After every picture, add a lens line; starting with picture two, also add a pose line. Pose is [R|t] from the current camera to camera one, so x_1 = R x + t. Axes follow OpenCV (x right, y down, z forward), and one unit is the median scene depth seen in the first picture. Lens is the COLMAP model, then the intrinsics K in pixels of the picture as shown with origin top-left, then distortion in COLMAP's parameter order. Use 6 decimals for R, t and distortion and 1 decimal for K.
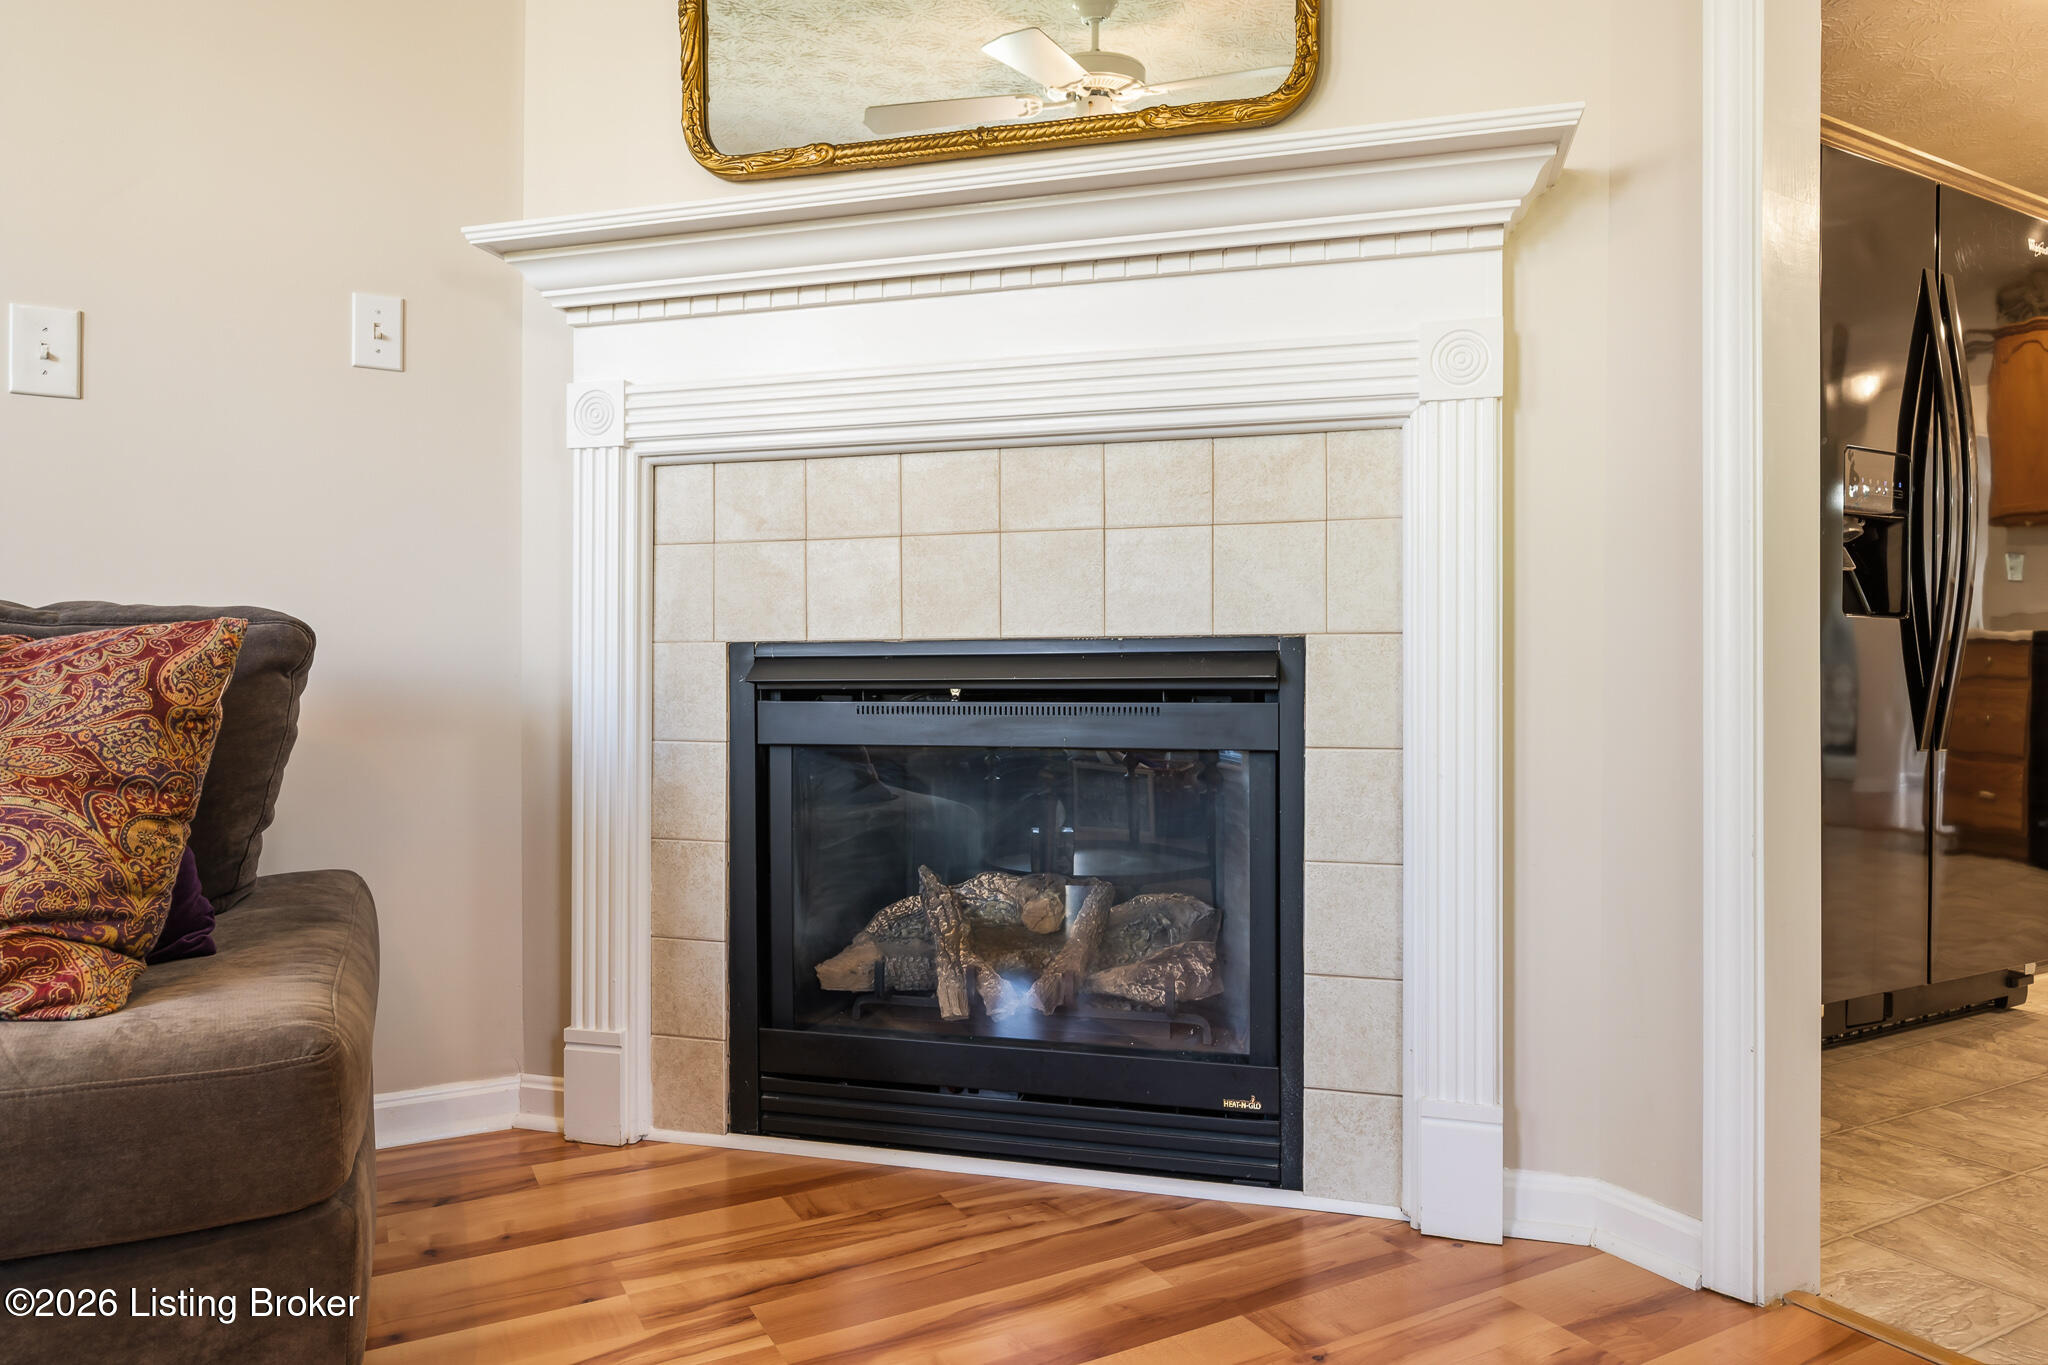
lens RADIAL K [[1277.4, 0, 1024.0], [0, 1277.4, 682.5], [0, 0, 1]] dist [-0.006096, -0.000285]
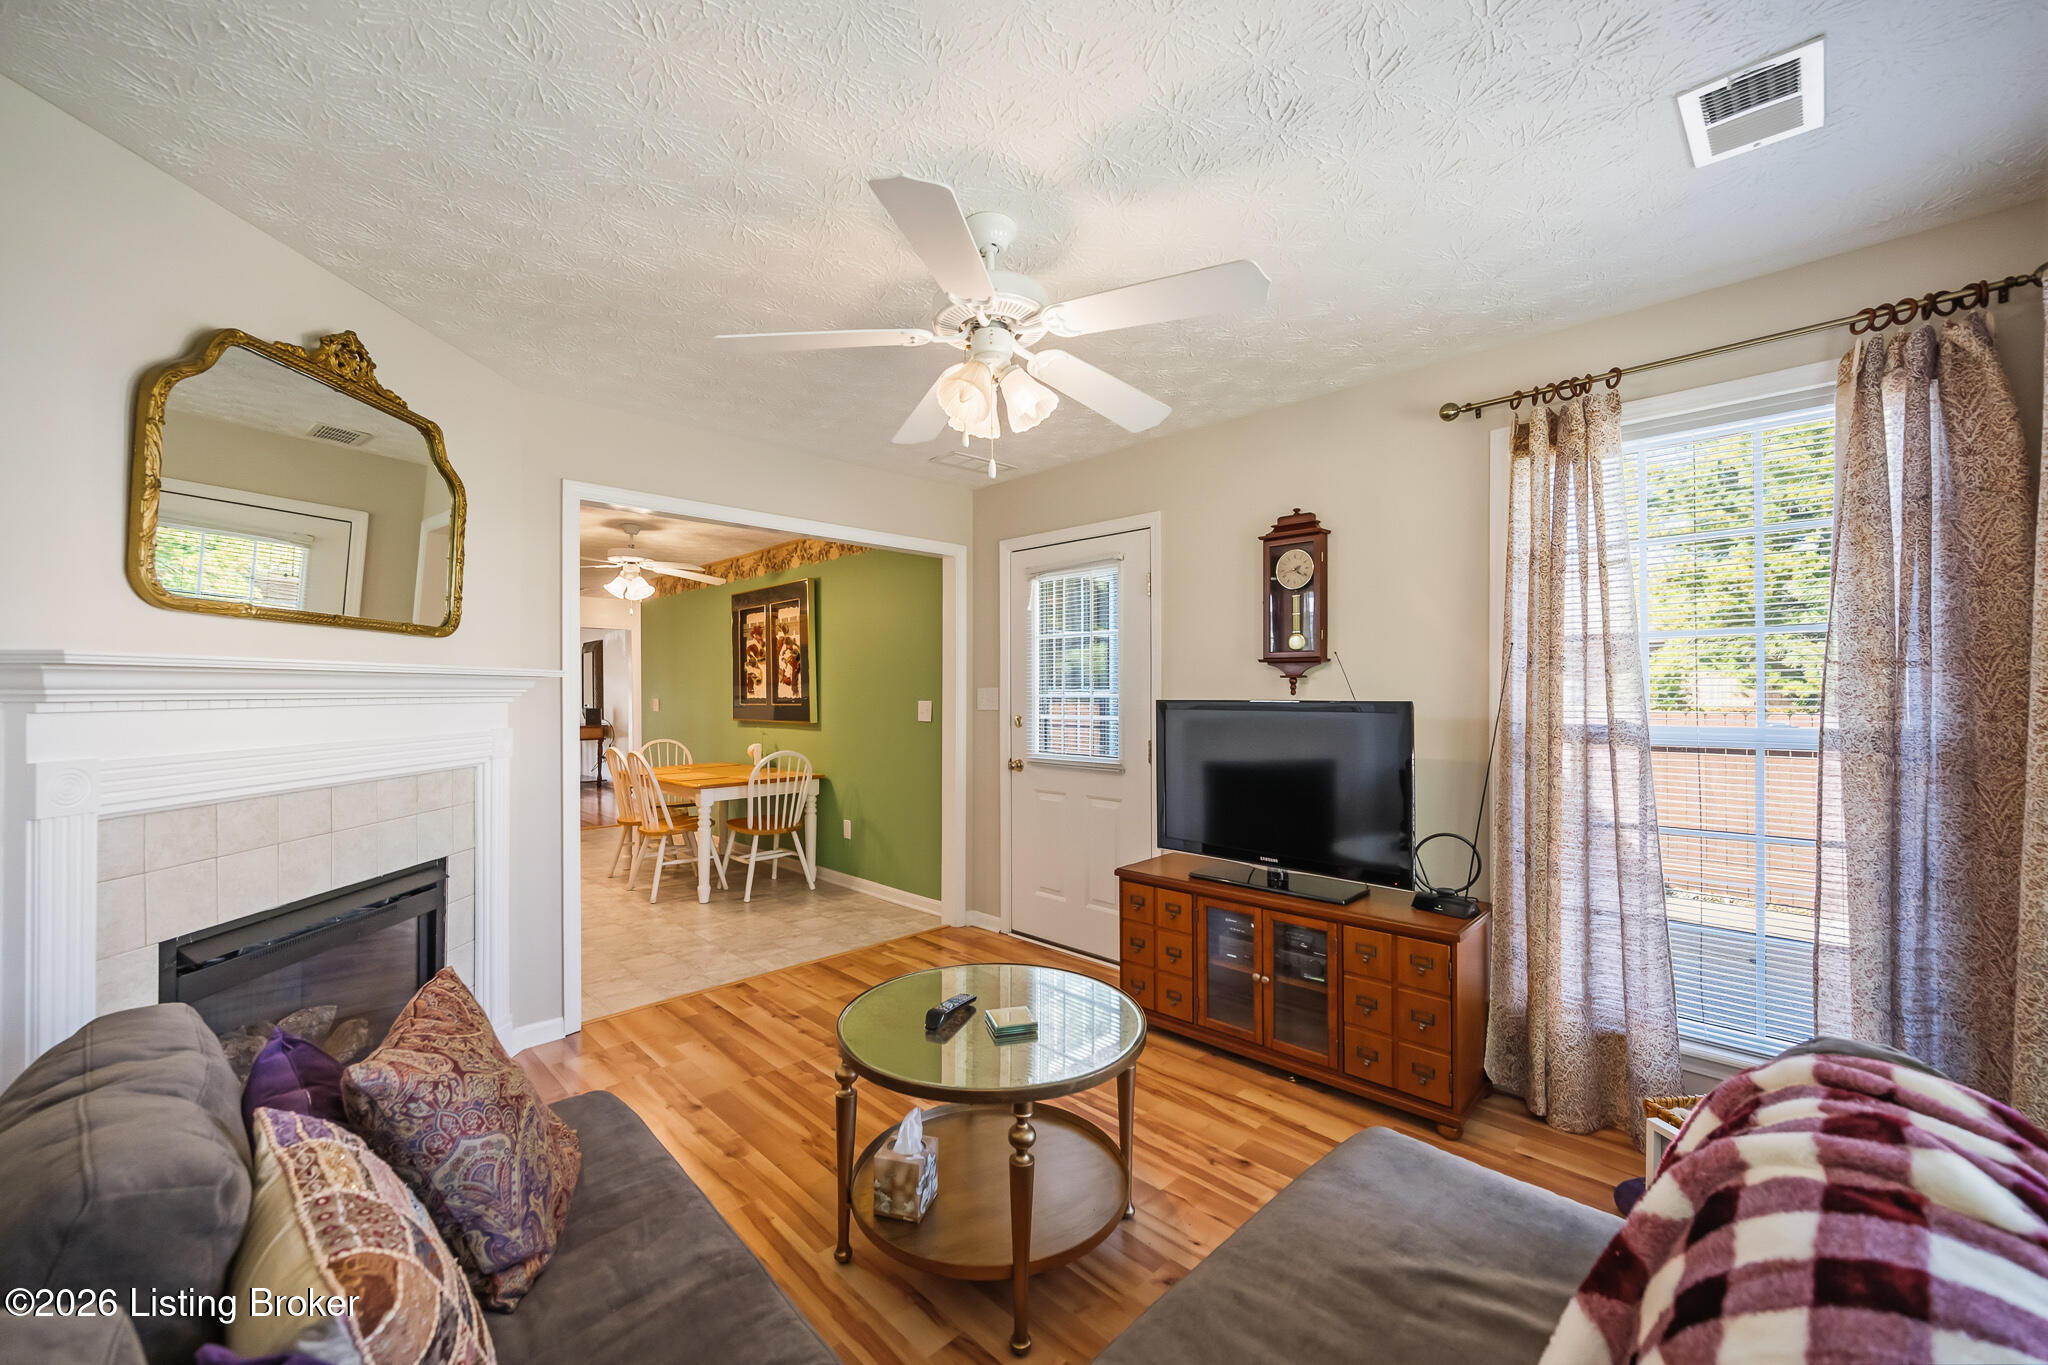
lens RADIAL K [[803.5, 0, 1024.0], [0, 803.5, 682.5], [0, 0, 1]] dist [-0.002009, 0.000268]
pose [[-0.277551, 0.008046, 0.960677, -1.468924], [0.003816, 0.999966, -0.007272, -0.335261], [-0.960703, 0.001648, -0.277572, 0.378496]]
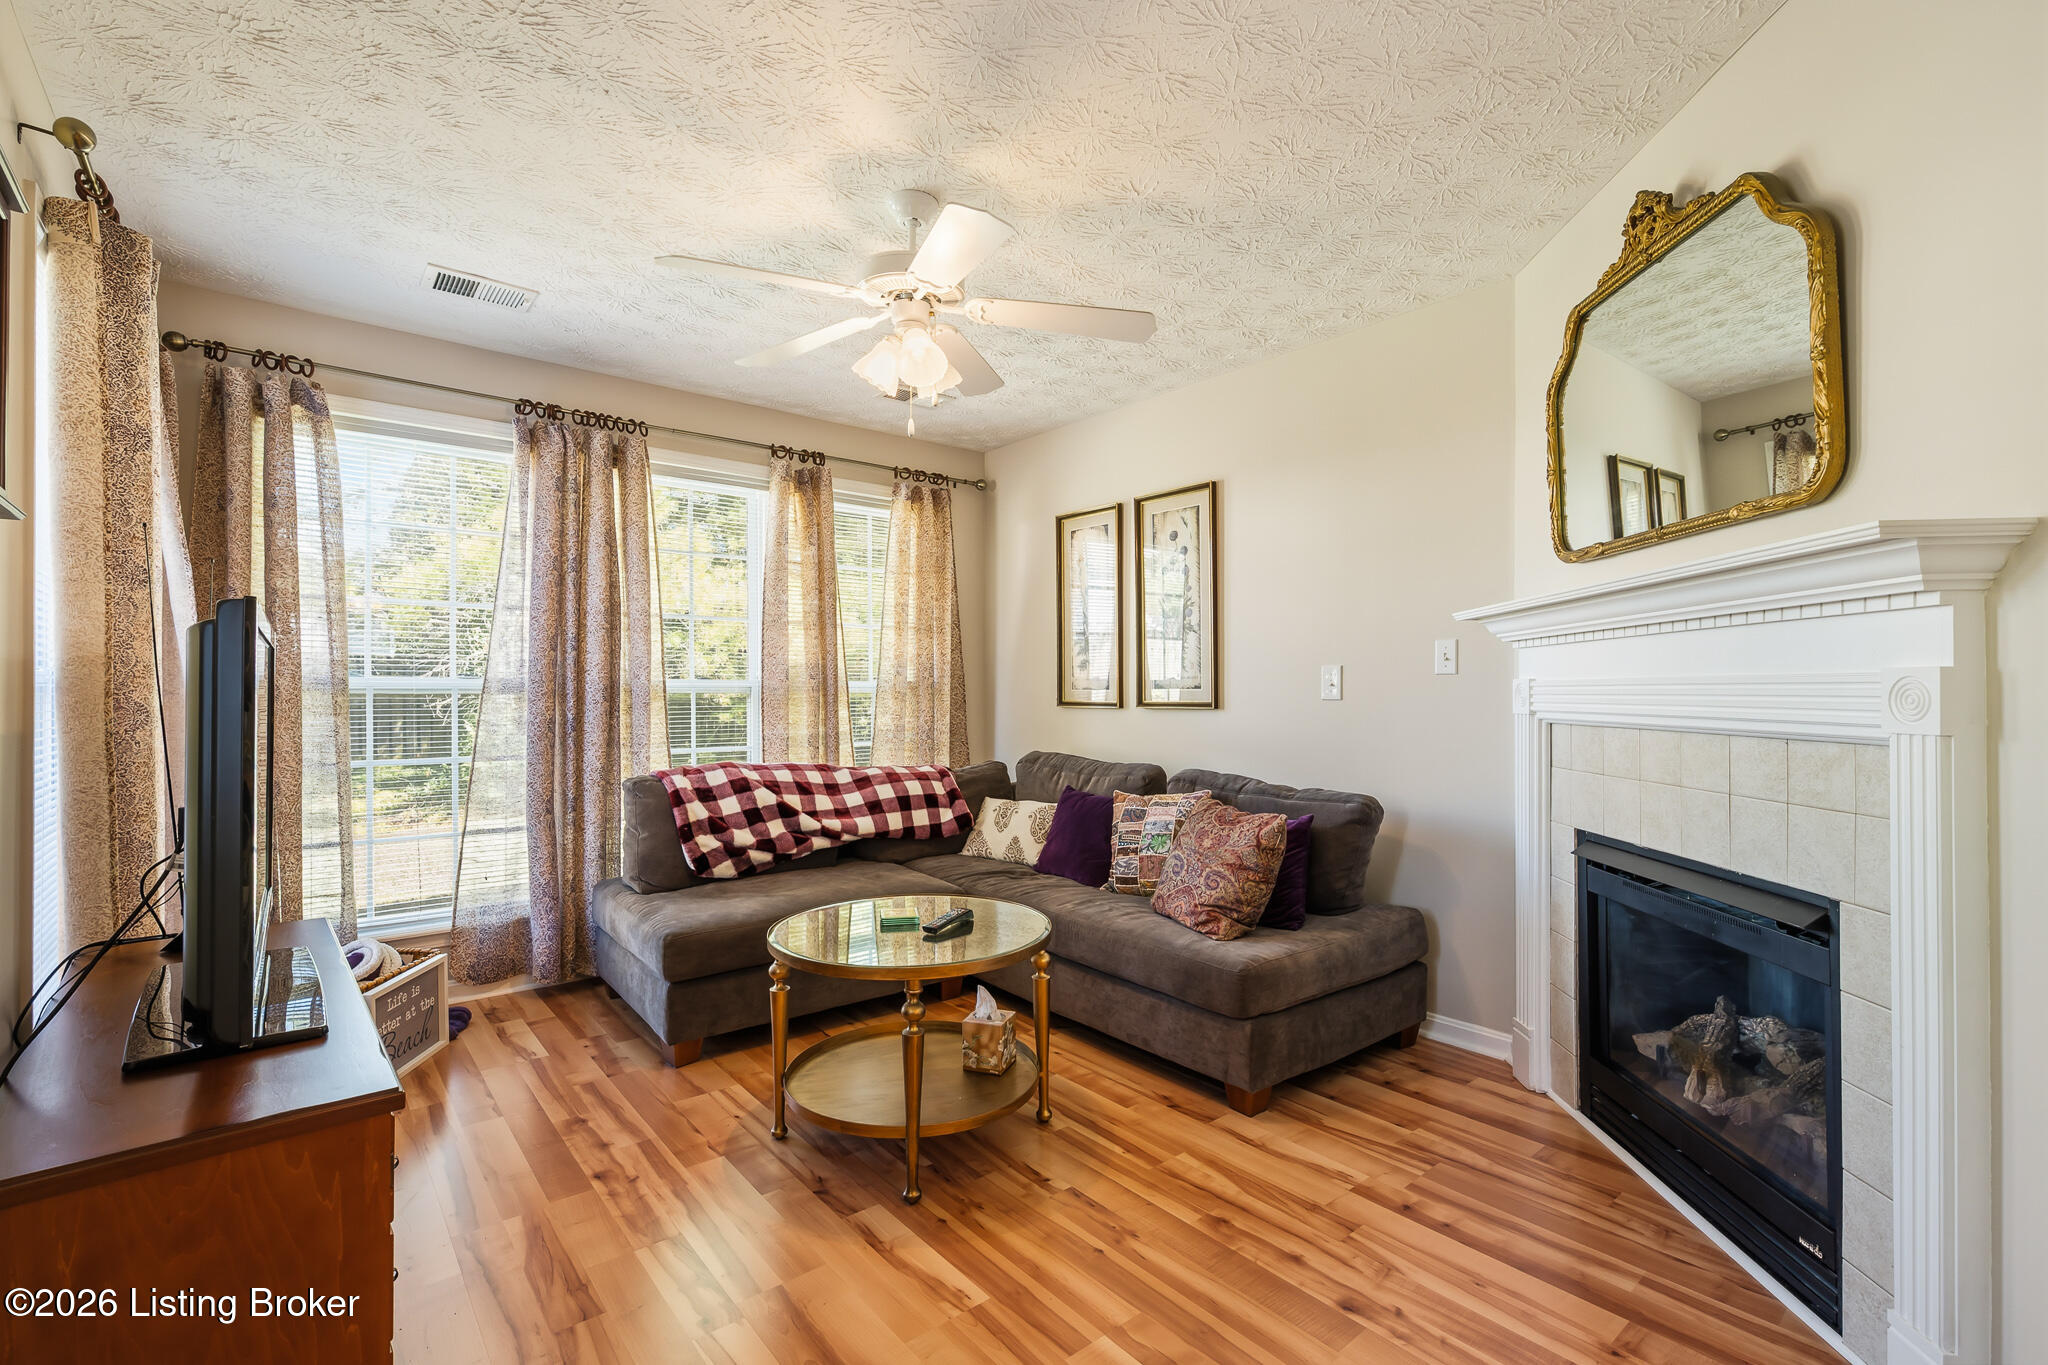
lens RADIAL K [[908.8, 0, 1017.0], [0, 908.8, 695.7], [0, 0, 1]] dist [-0.001174, -0.000525]
pose [[0.181317, 0.004021, -0.983417, 0.939304], [0.000890, 0.999991, 0.004253, -0.241698], [0.983424, -0.001647, 0.181311, 0.029595]]
